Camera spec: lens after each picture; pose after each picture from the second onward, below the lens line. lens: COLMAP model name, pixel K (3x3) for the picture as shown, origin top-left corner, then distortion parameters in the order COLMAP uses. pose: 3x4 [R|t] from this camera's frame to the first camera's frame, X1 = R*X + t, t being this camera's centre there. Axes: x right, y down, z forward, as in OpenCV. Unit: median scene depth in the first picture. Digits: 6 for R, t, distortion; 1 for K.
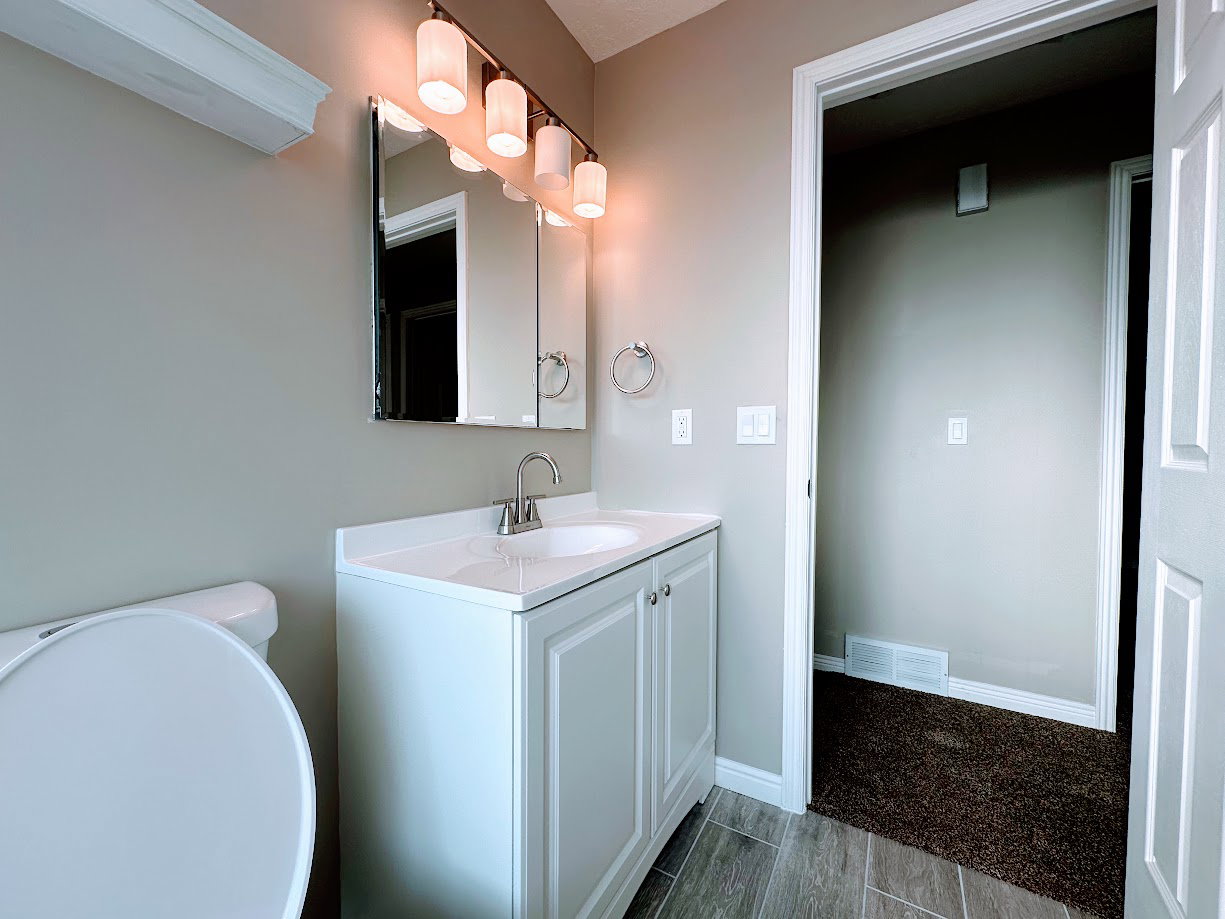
lens RADIAL K [[489.3, 0, 613.6], [0, 489.3, 460.4], [0, 0, 1]] dist [0.000929, 0.000274]
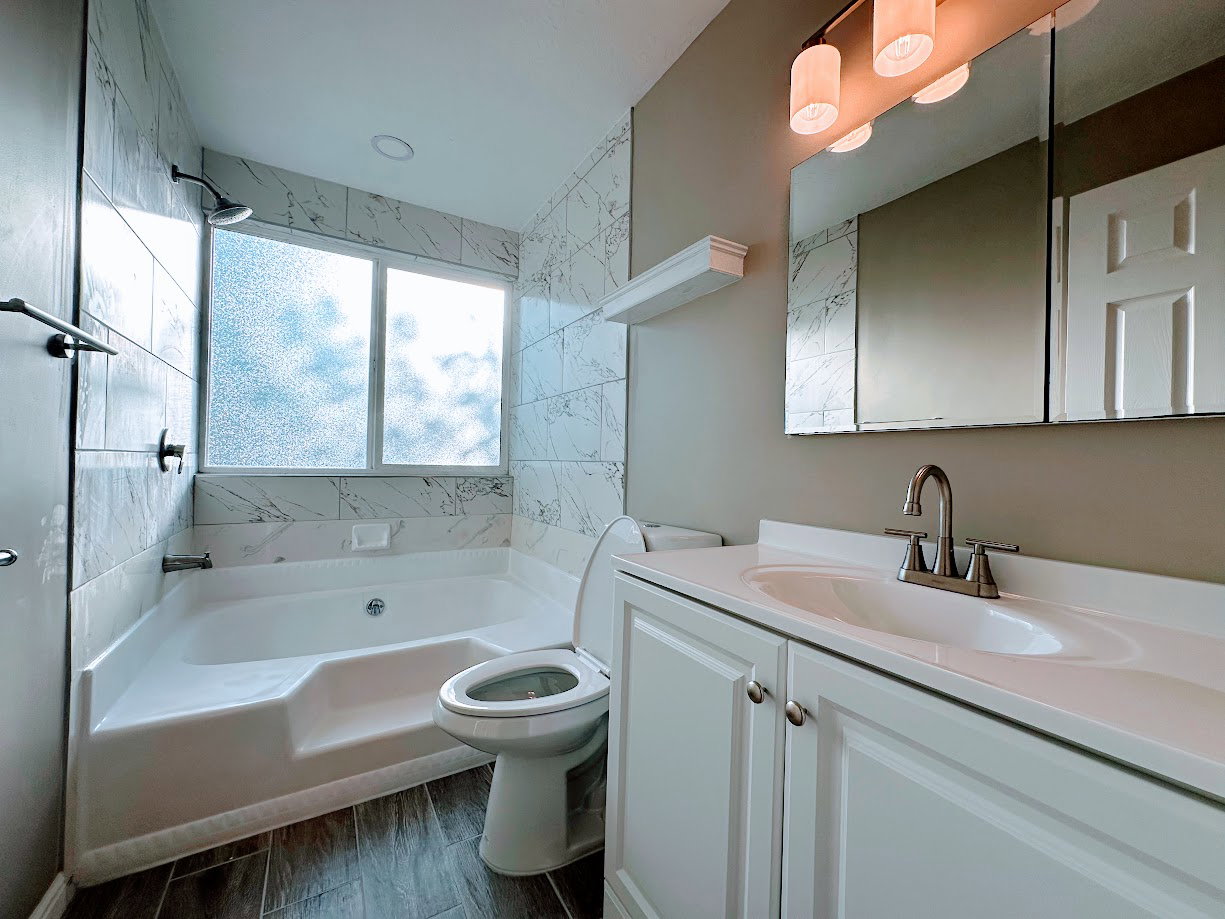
lens RADIAL K [[489.3, 0, 612.7], [0, 489.3, 462.5], [0, 0, 1]] dist [0.000929, 0.000274]
pose [[-0.485063, -0.021116, -0.874224, 0.616785], [-0.041858, 0.999123, -0.000909, -0.003753], [0.873477, 0.036152, -0.485521, 0.964440]]
